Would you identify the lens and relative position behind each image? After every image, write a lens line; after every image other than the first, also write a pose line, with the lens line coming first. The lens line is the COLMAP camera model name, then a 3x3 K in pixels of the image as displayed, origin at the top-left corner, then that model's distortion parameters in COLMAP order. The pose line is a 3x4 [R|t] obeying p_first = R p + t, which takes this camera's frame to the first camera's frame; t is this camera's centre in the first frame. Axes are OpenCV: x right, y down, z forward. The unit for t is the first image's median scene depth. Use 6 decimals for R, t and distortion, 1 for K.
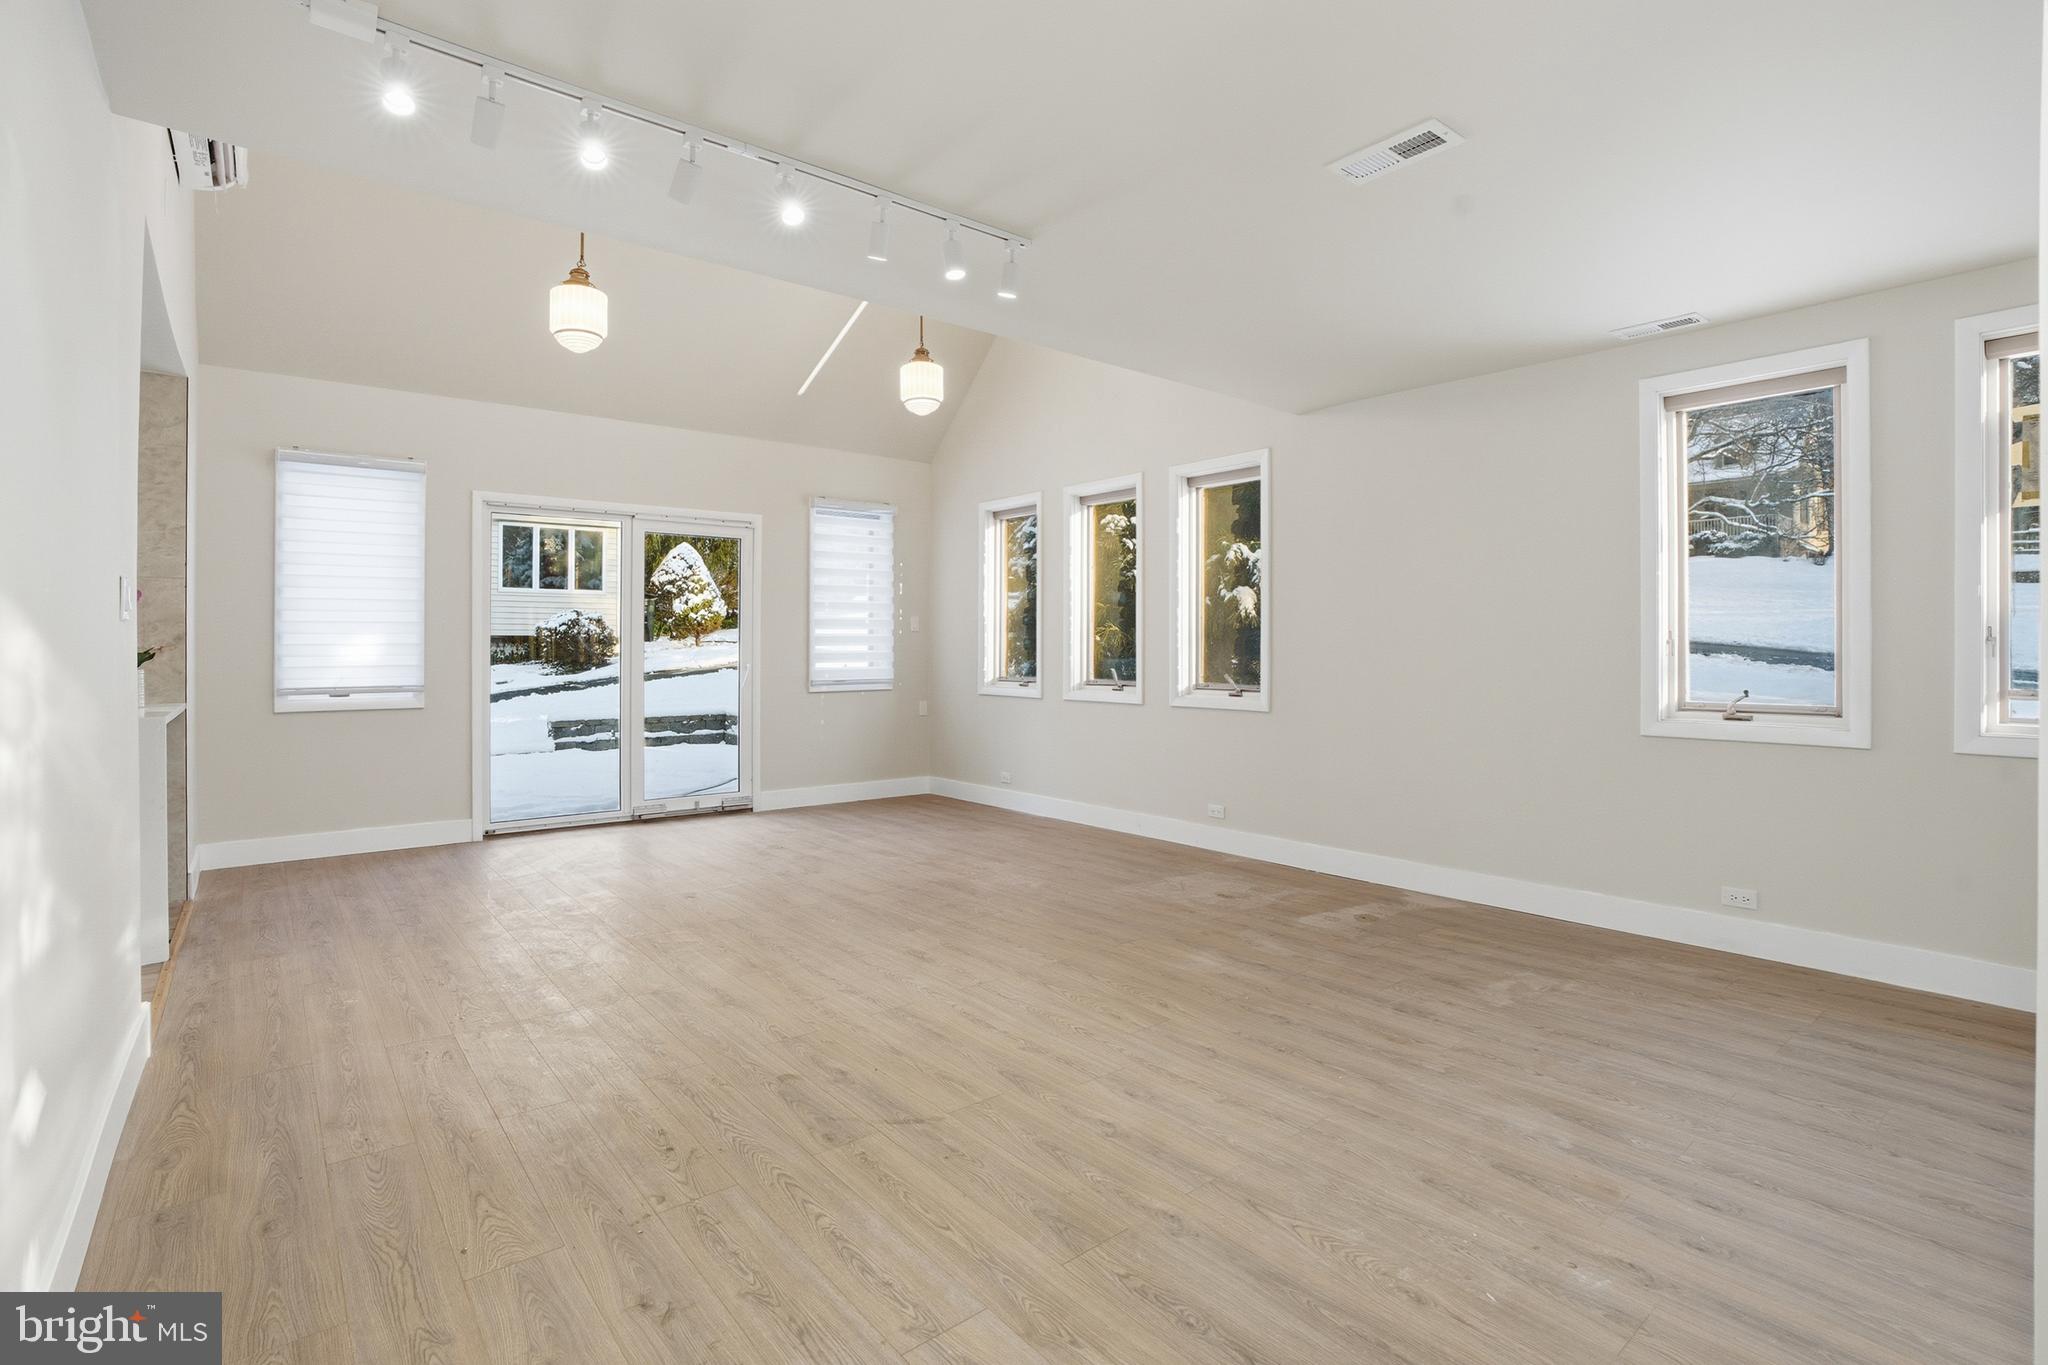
lens RADIAL K [[971.7, 0, 1012.5], [0, 971.7, 658.6], [0, 0, 1]] dist [-0.074422, 0.025243]
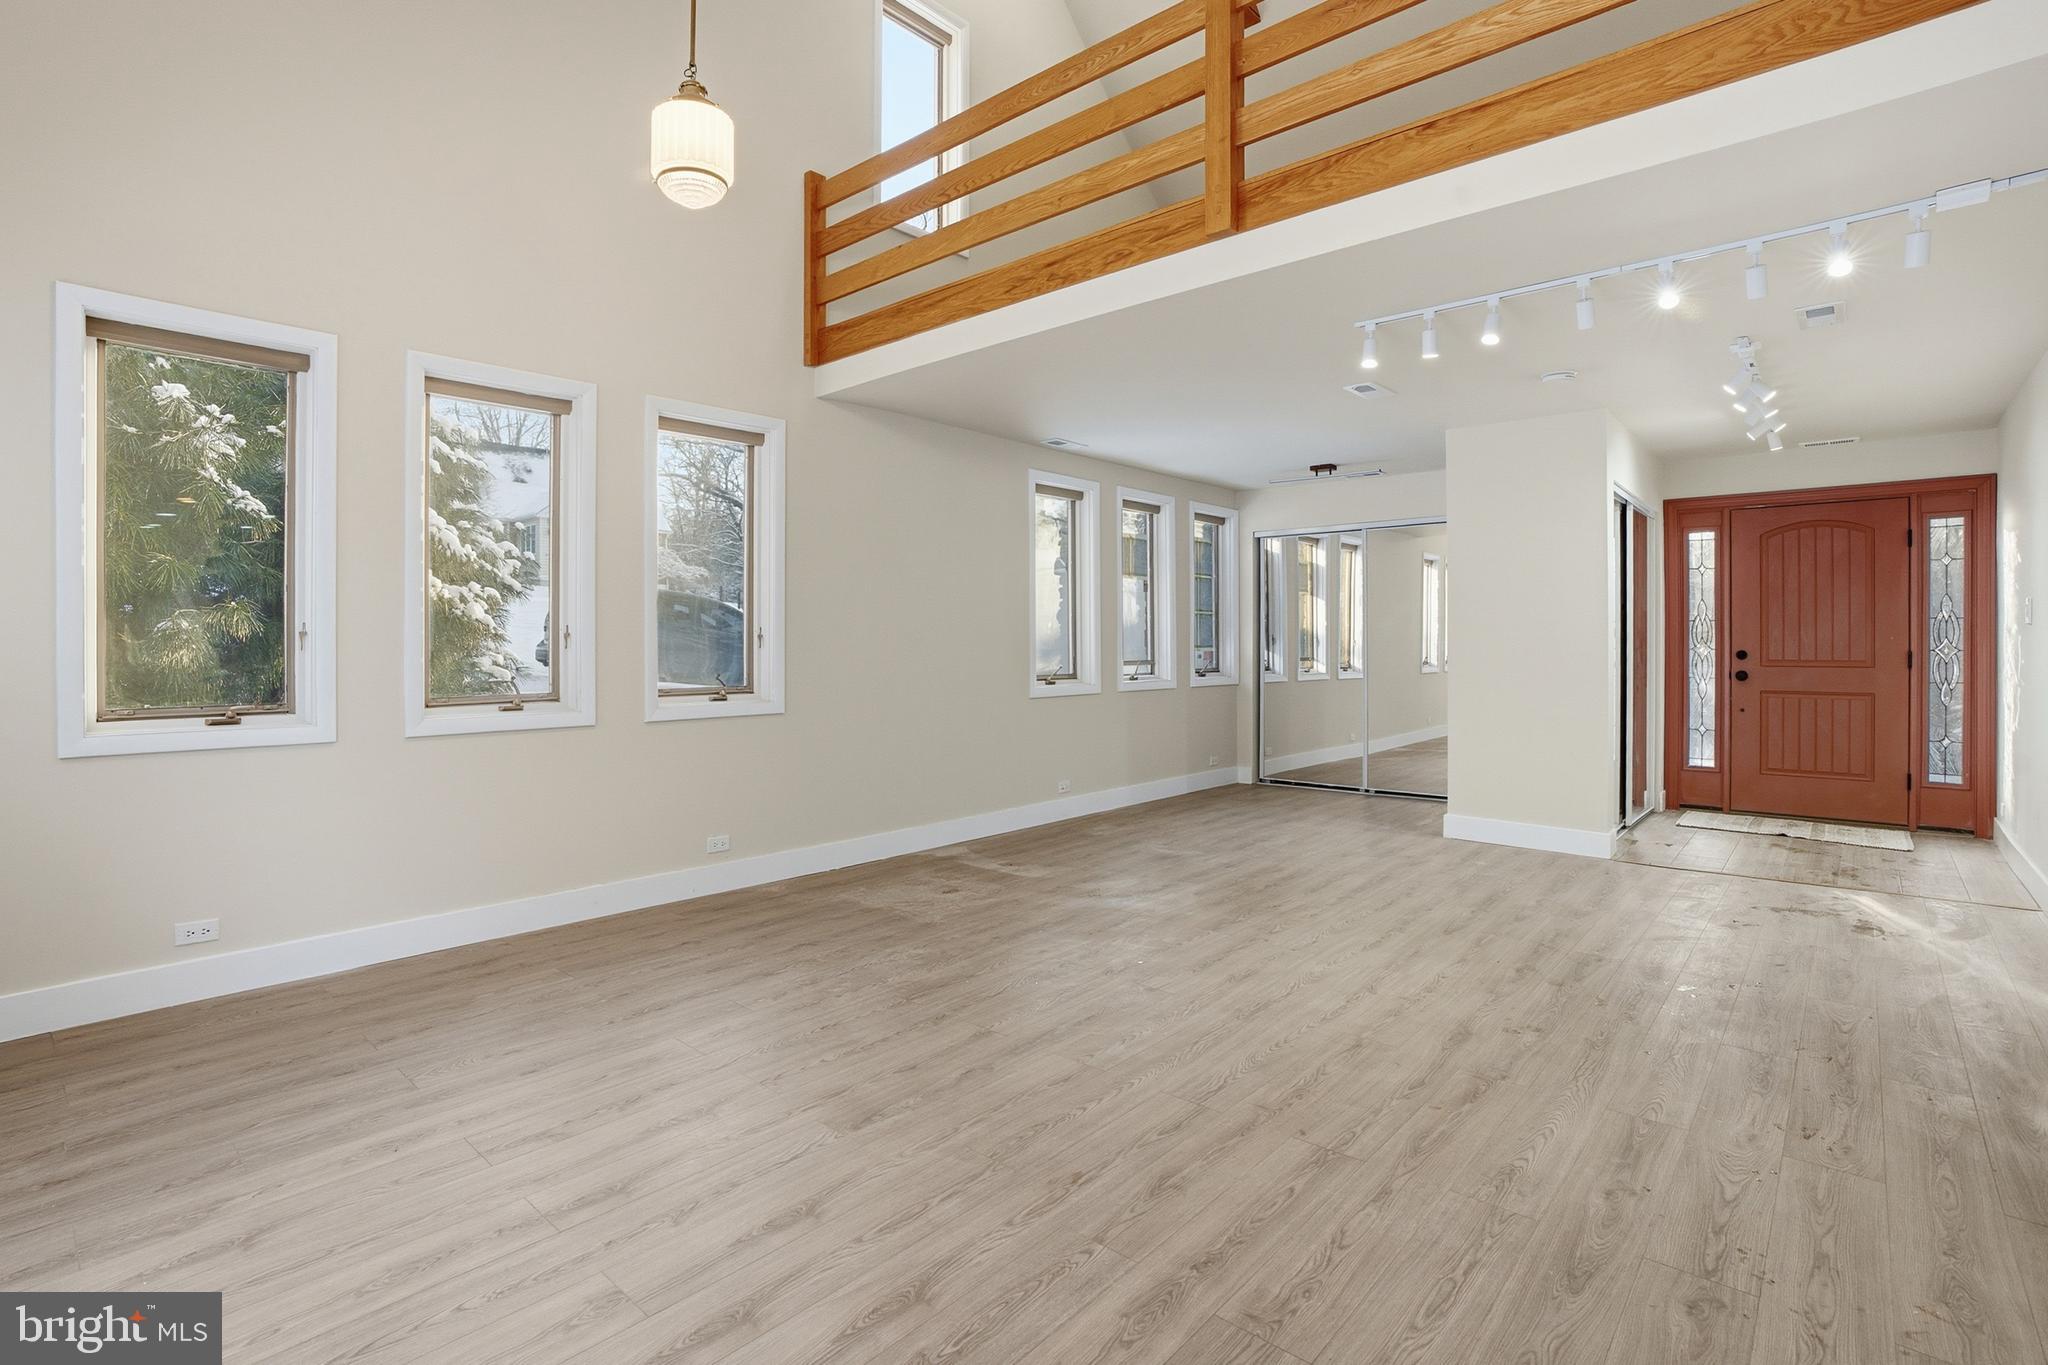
lens RADIAL K [[971.7, 0, 1012.5], [0, 971.7, 658.6], [0, 0, 1]] dist [-0.074422, 0.025243]
pose [[-0.151862, -0.012798, 0.988319, -1.029947], [0.014811, 0.999774, 0.015222, -0.012326], [-0.988291, 0.016950, -0.151638, 1.442927]]
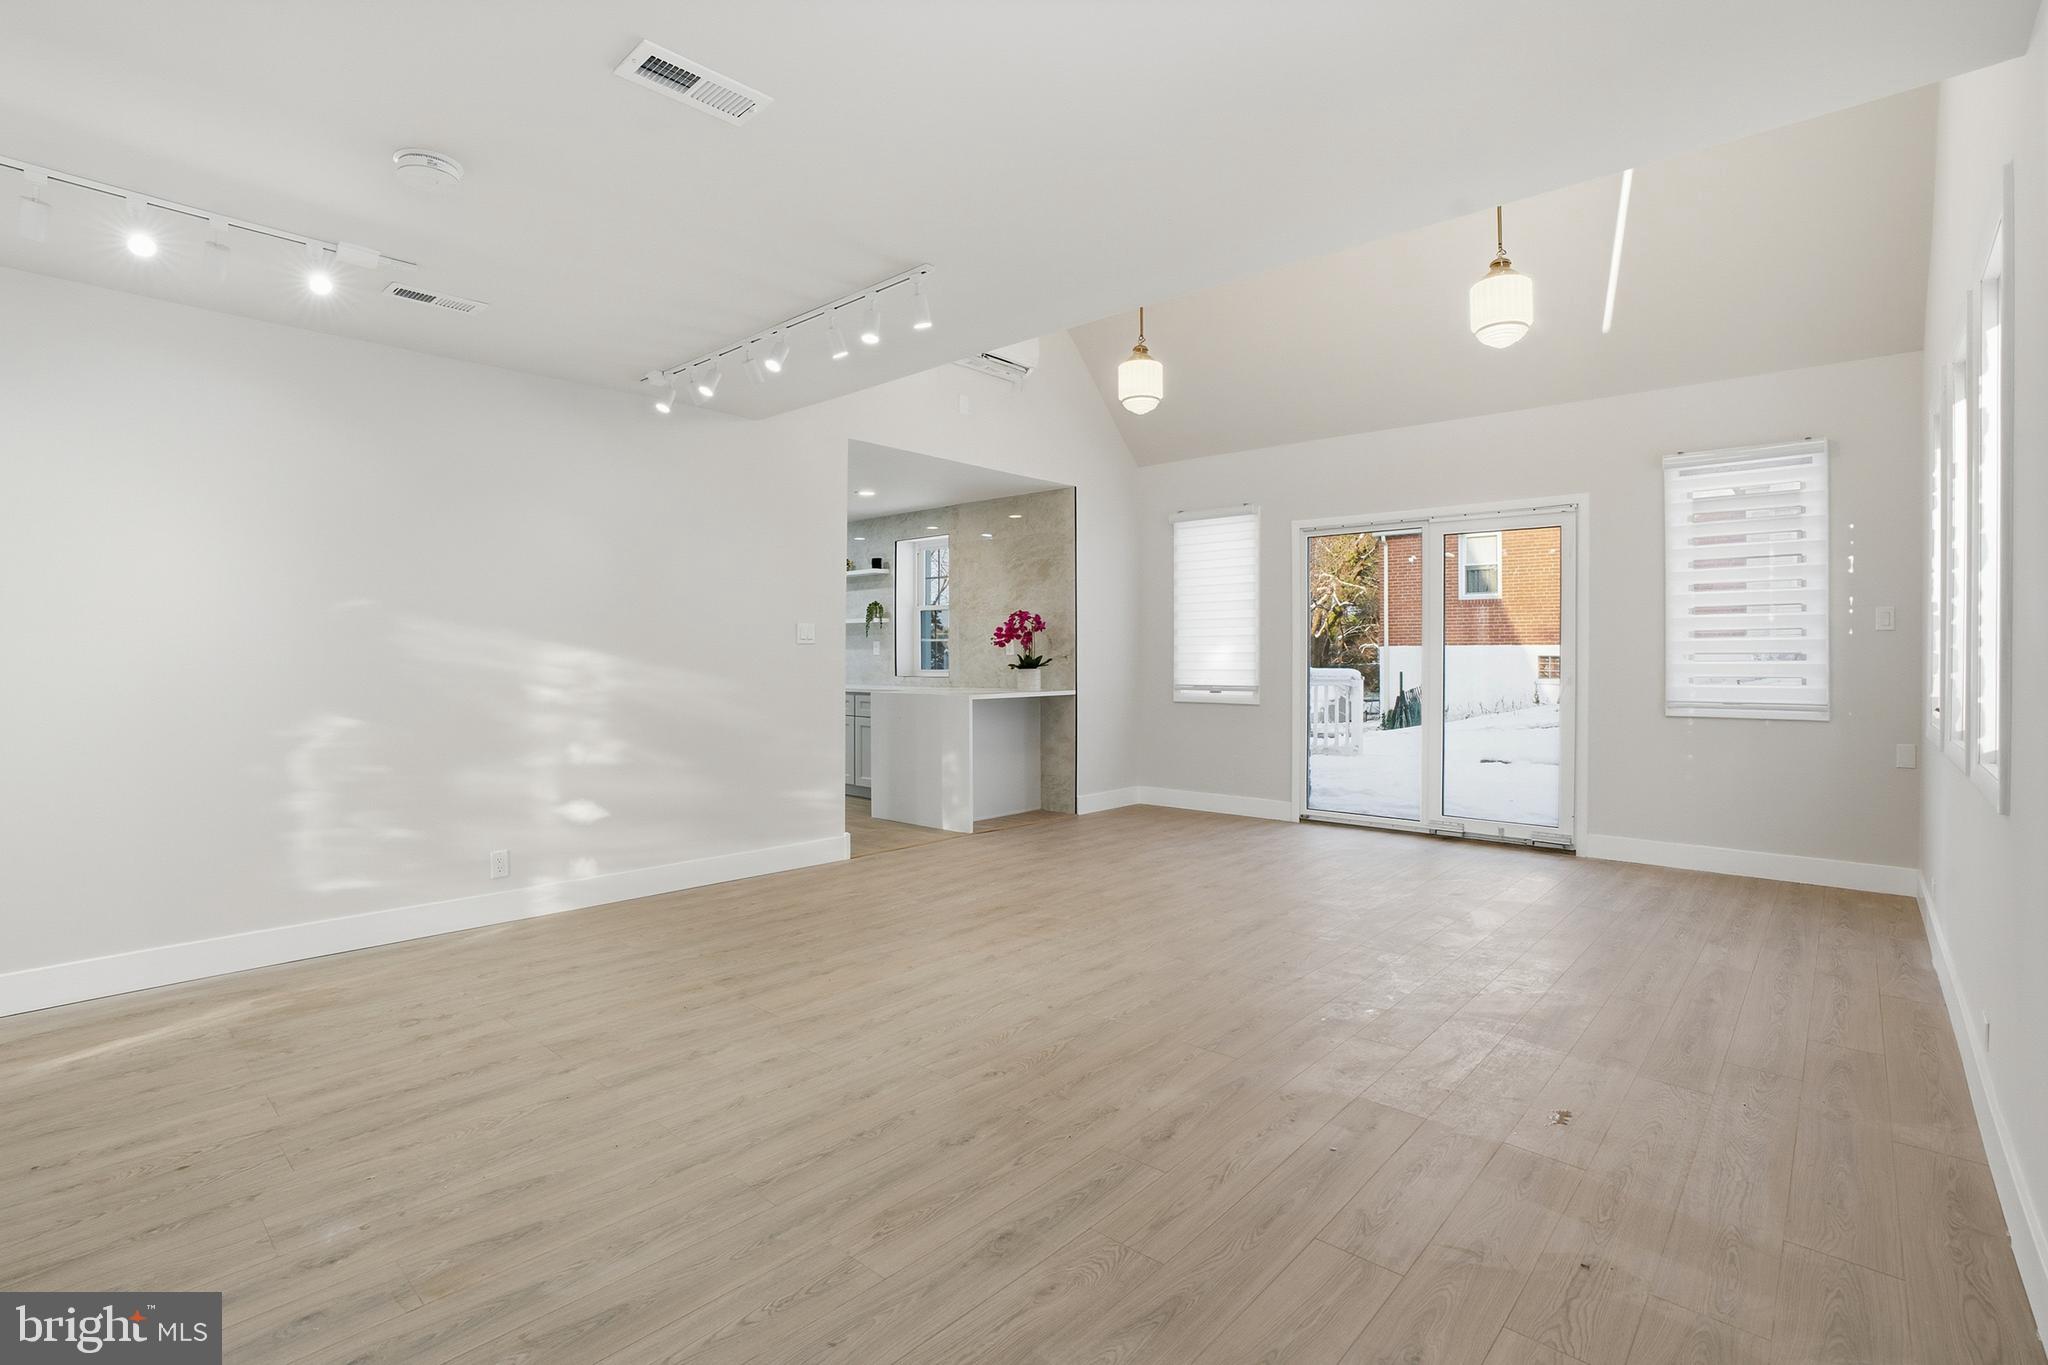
lens RADIAL K [[971.7, 0, 1012.5], [0, 971.7, 658.6], [0, 0, 1]] dist [-0.074422, 0.025243]
pose [[0.140712, 0.003889, -0.990043, 0.922969], [-0.012886, 0.999915, 0.002096, -0.009746], [0.989967, 0.012462, 0.140750, 0.825878]]
